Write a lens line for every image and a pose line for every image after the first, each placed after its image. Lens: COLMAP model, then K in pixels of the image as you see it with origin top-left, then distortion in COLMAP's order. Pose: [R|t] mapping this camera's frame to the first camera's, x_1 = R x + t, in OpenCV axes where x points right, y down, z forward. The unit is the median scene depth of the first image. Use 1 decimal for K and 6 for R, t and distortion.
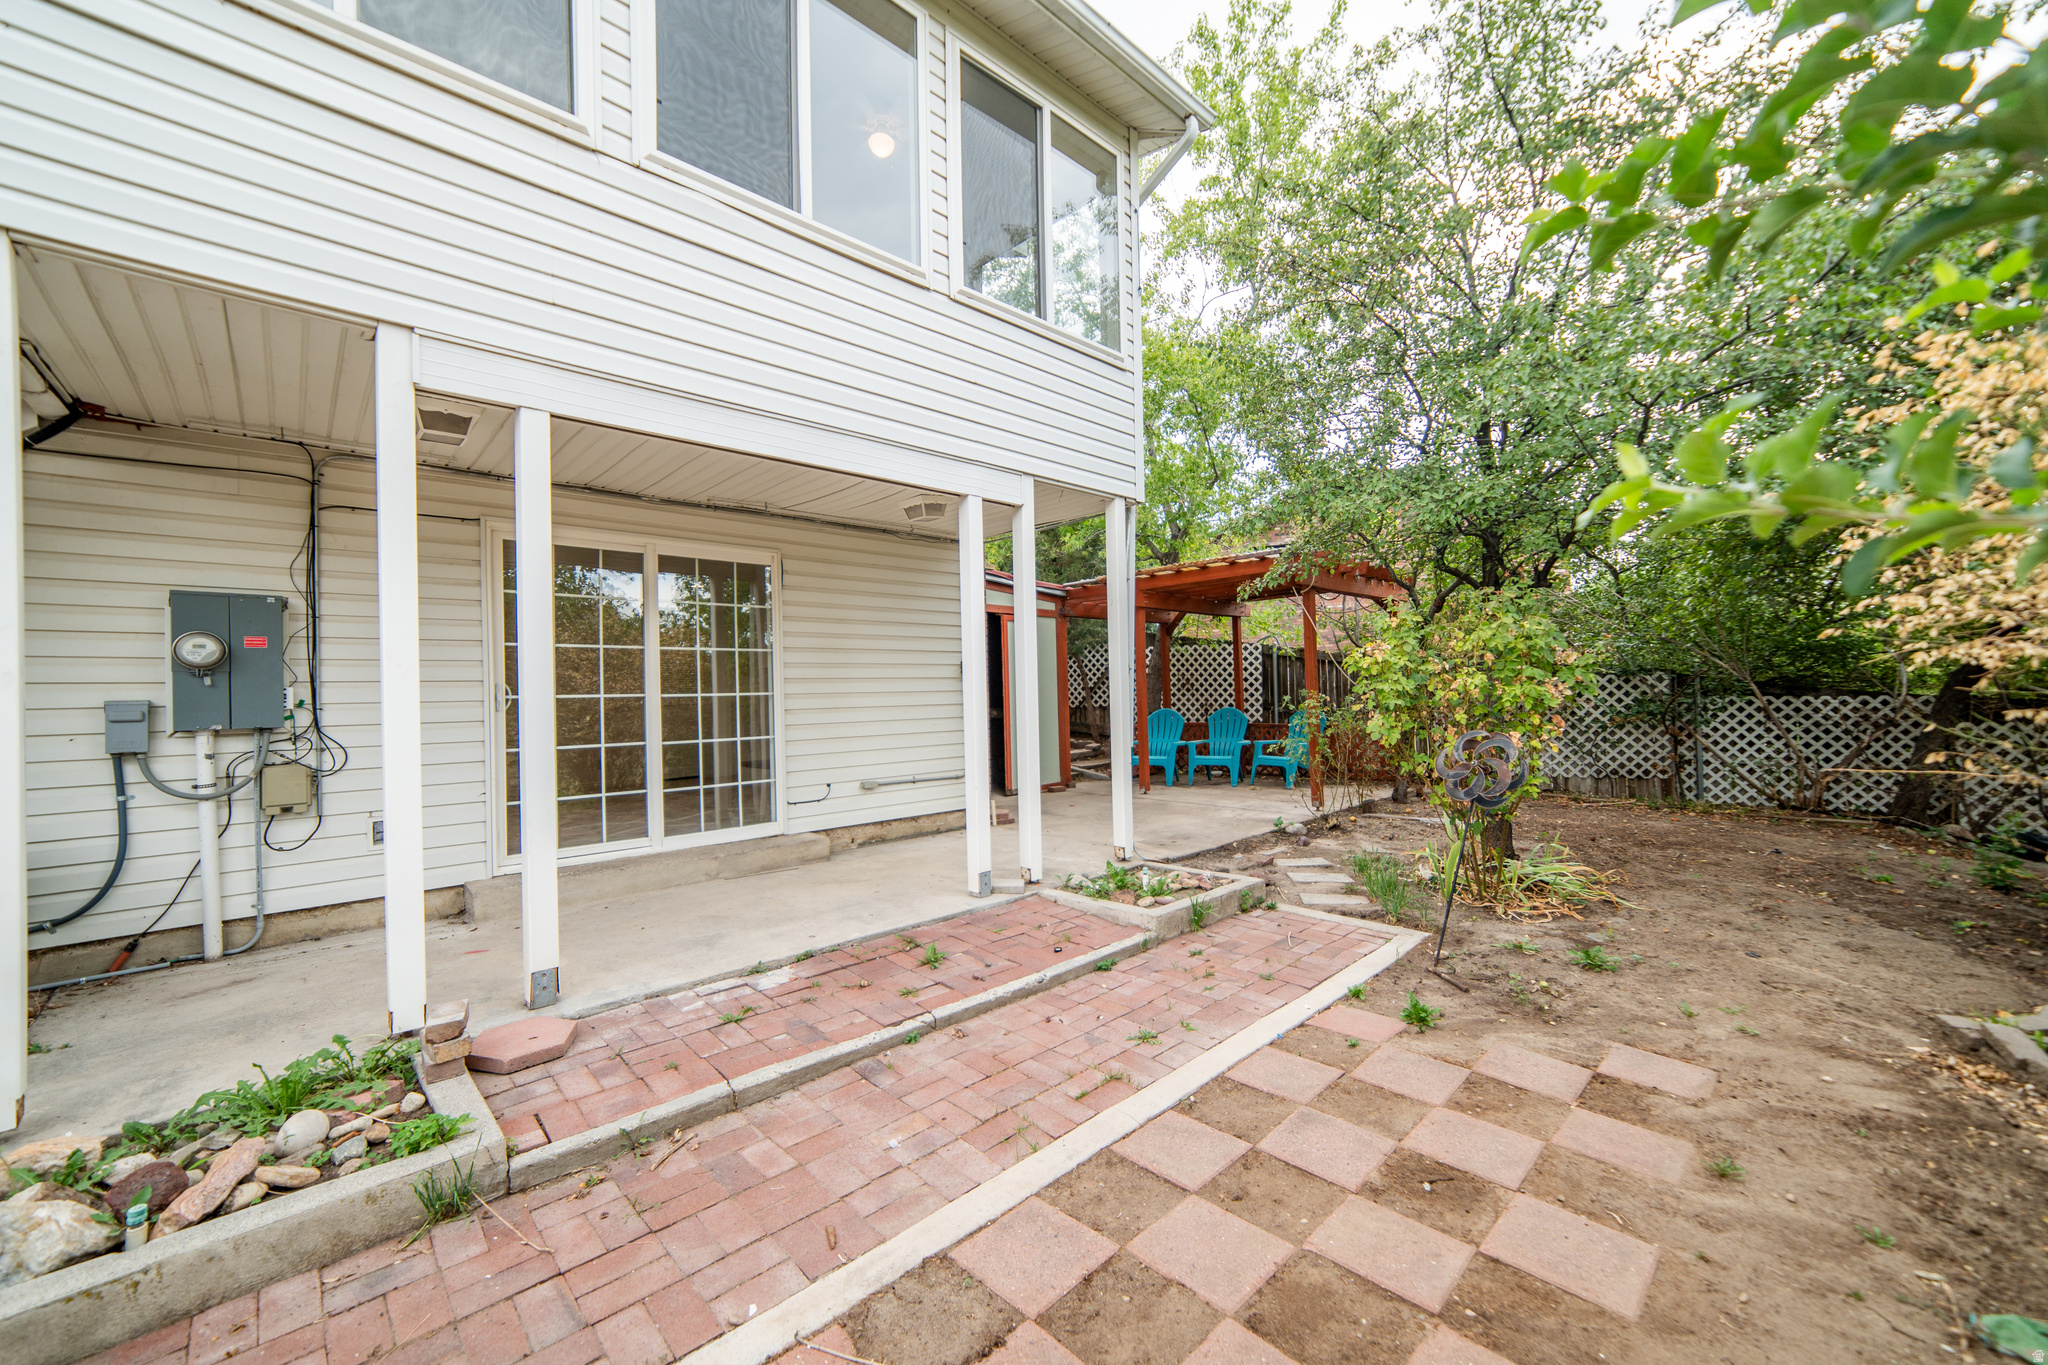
lens RADIAL K [[795.4, 0, 1029.2], [0, 795.4, 682.1], [0, 0, 1]] dist [-0.009418, 0.003472]
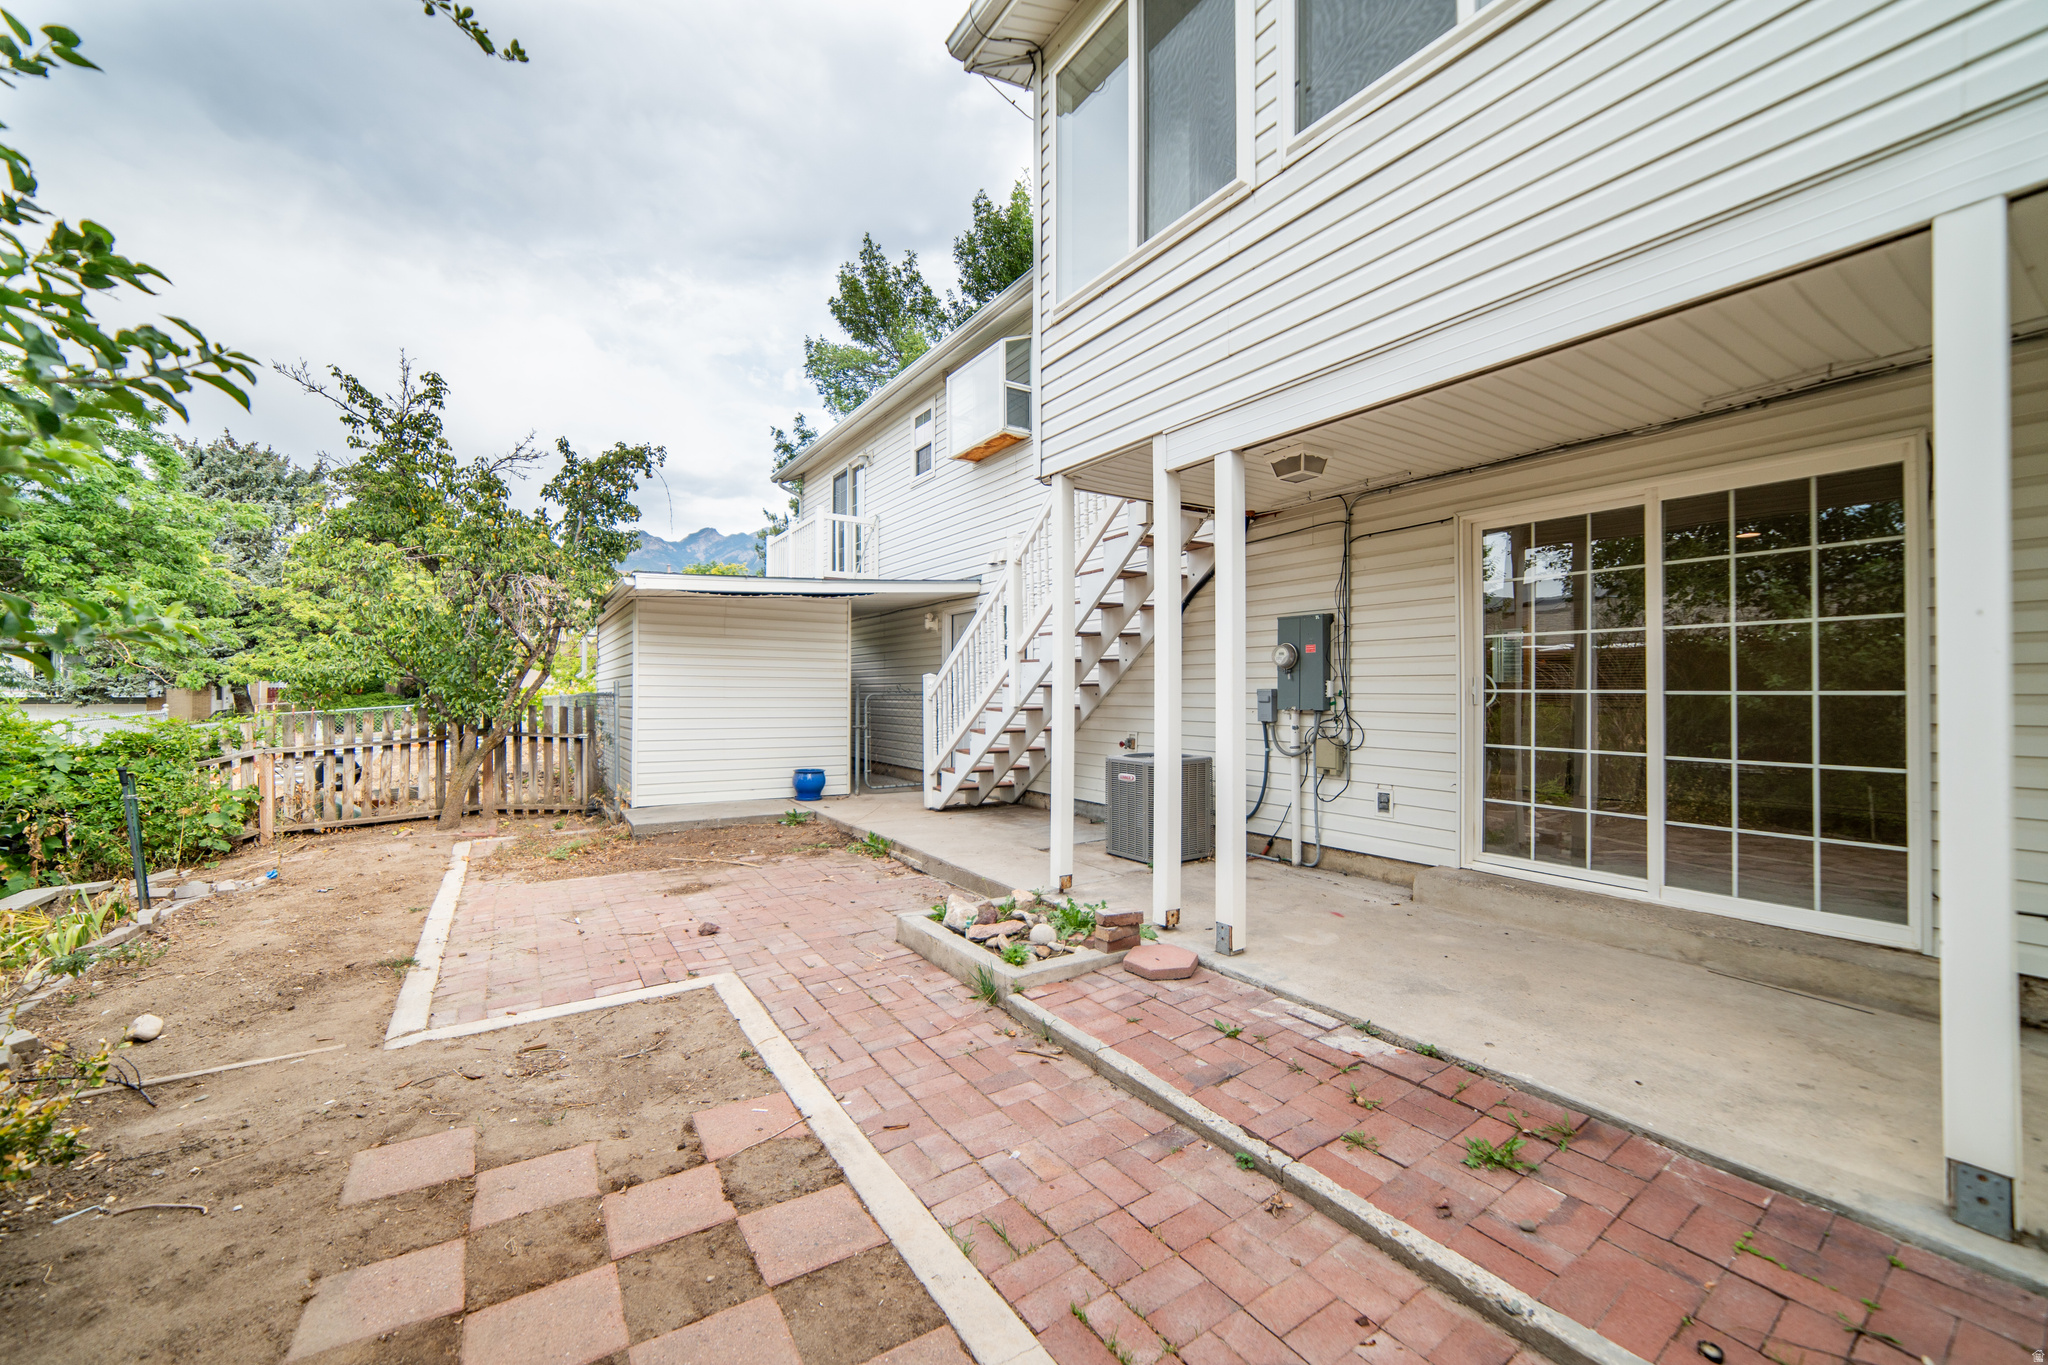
lens RADIAL K [[795.4, 0, 1013.7], [0, 795.4, 681.0], [0, 0, 1]] dist [-0.009418, 0.003472]
pose [[-0.187563, 0.011188, -0.982189, 0.515740], [0.017637, 0.999812, 0.008020, -0.014187], [0.982094, -0.015819, -0.187725, 0.766199]]
